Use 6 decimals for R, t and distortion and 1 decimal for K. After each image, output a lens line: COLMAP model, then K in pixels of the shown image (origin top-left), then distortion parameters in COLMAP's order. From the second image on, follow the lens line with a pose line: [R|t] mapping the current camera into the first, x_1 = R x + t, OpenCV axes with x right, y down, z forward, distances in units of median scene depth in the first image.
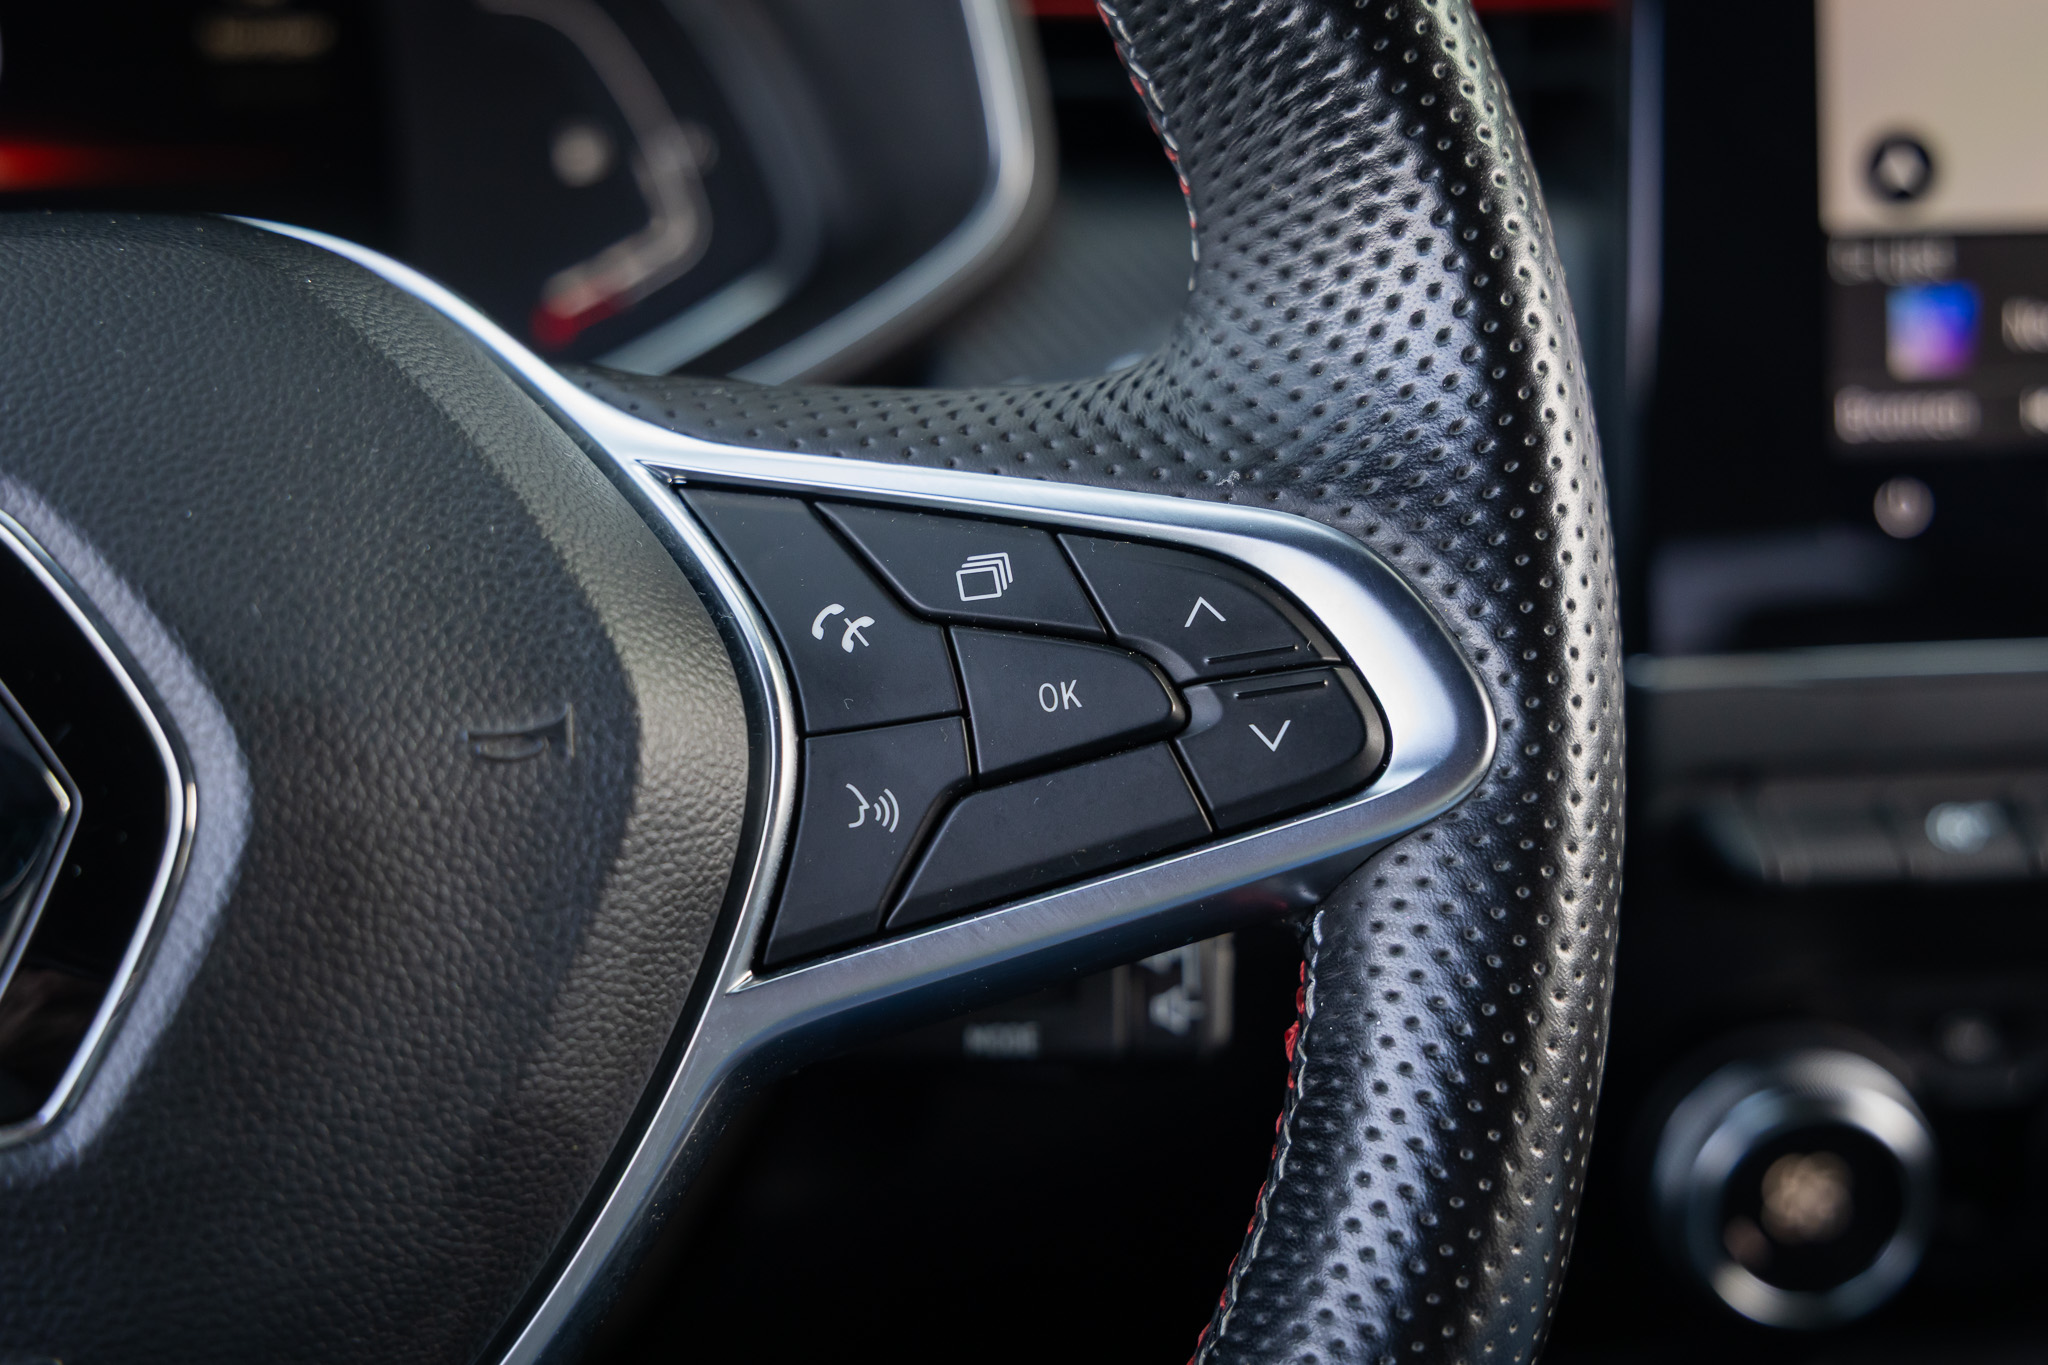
lens RADIAL K [[3261.8, 0, 1025.7], [0, 3261.8, 685.8], [0, 0, 1]] dist [0.040167, 0.000000]
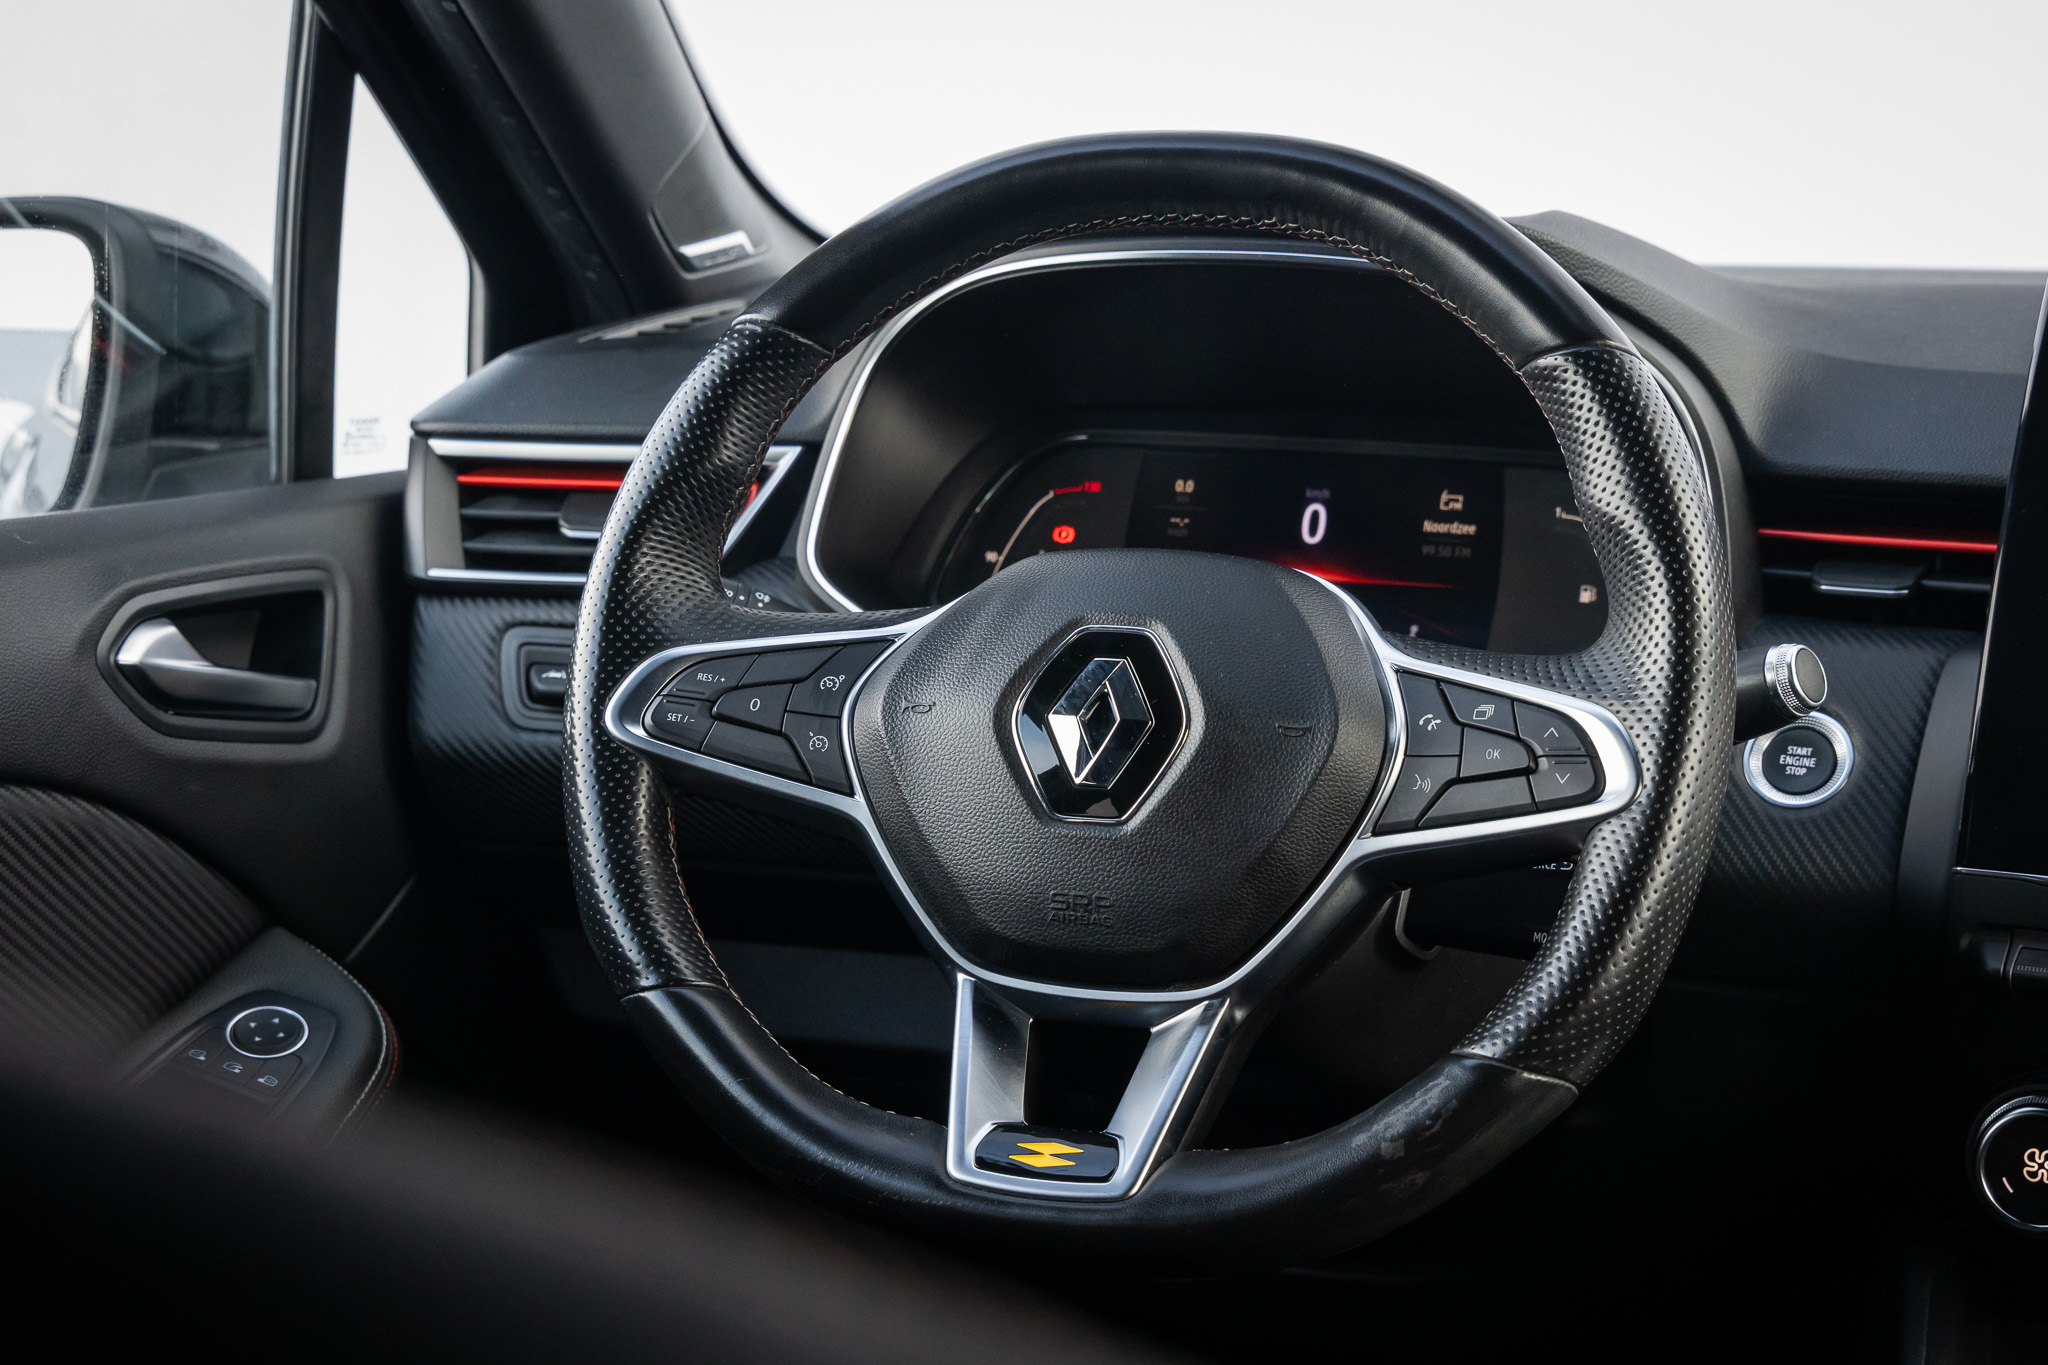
lens RADIAL K [[3261.8, 0, 1025.3], [0, 3261.8, 683.3], [0, 0, 1]] dist [0.040167, 0.000000]
pose [[0.841652, 0.109554, -0.528791, 1.088049], [-0.192170, 0.975869, -0.103689, 0.295374], [0.504671, 0.188888, 0.842394, -1.484186]]
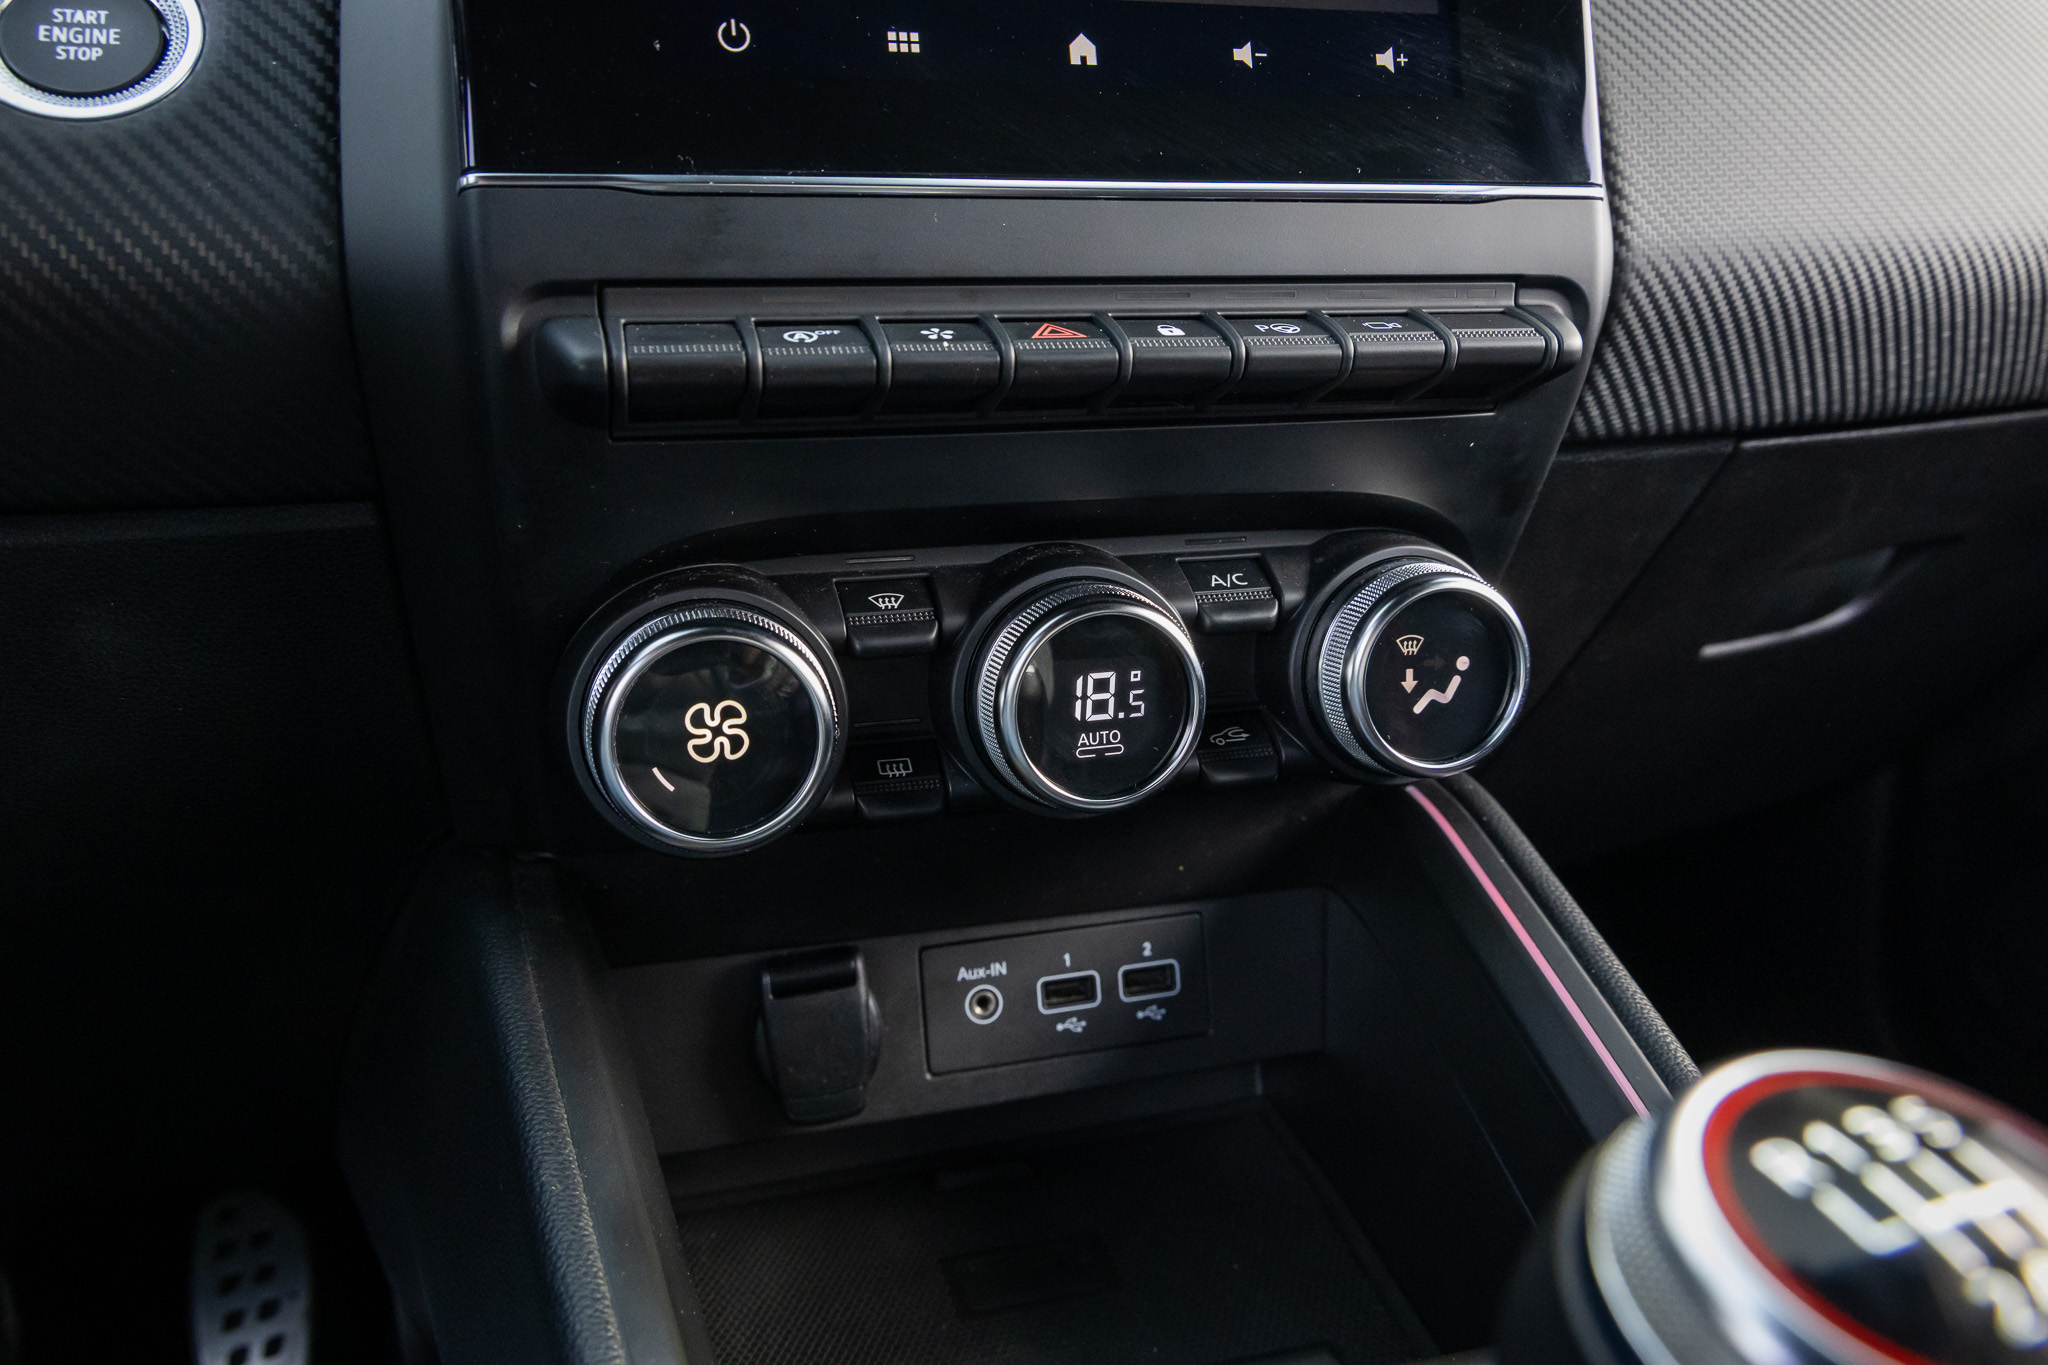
lens RADIAL K [[1540.7, 0, 1037.8], [0, 1540.7, 674.2], [0, 0, 1]] dist [0.009383, 0.006868]
pose [[0.988524, -0.041471, 0.145258, 0.404539], [0.050197, 0.997116, -0.056929, 0.261672], [-0.142478, 0.063567, 0.987755, 0.724938]]
